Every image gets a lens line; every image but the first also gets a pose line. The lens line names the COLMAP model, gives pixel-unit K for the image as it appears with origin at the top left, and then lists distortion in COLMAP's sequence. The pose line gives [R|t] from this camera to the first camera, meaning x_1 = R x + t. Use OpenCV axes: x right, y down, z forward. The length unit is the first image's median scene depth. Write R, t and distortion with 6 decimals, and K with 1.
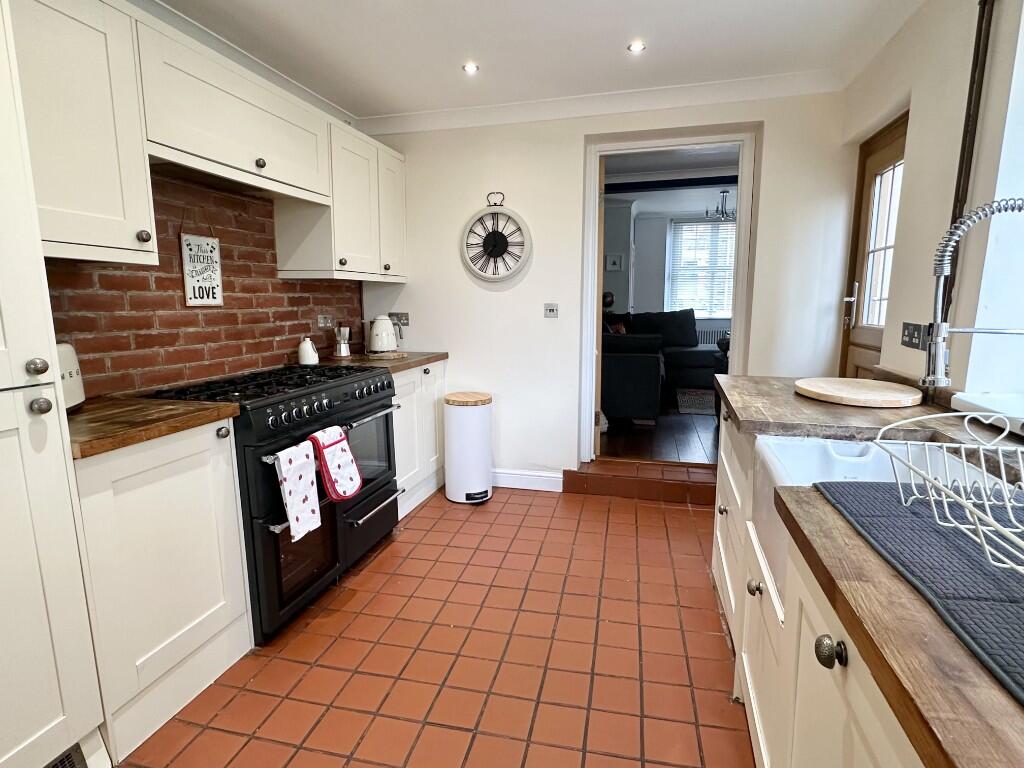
lens RADIAL K [[538.1, 0, 512.6], [0, 538.1, 382.3], [0, 0, 1]] dist [-0.002927, 0.000515]
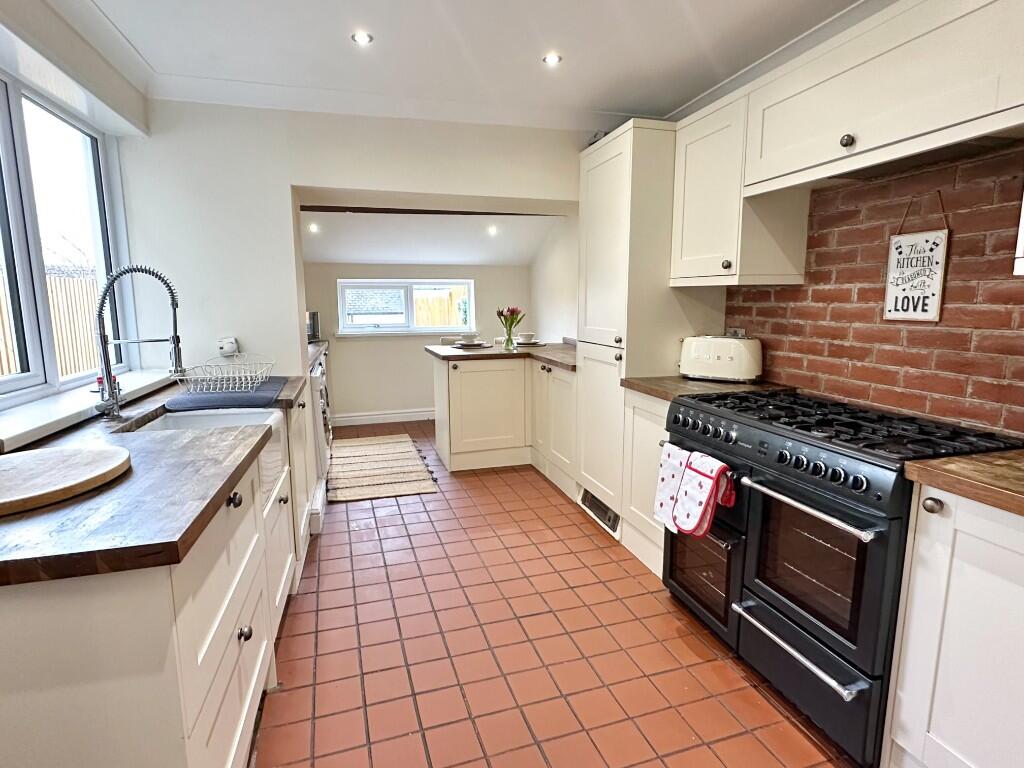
lens RADIAL K [[538.1, 0, 512.7], [0, 538.1, 385.2], [0, 0, 1]] dist [-0.002927, 0.000515]
pose [[-0.856363, 0.088061, -0.508810, 0.360686], [-0.069846, 0.956542, 0.283106, -0.243140], [0.511629, 0.277980, -0.812996, 1.421029]]
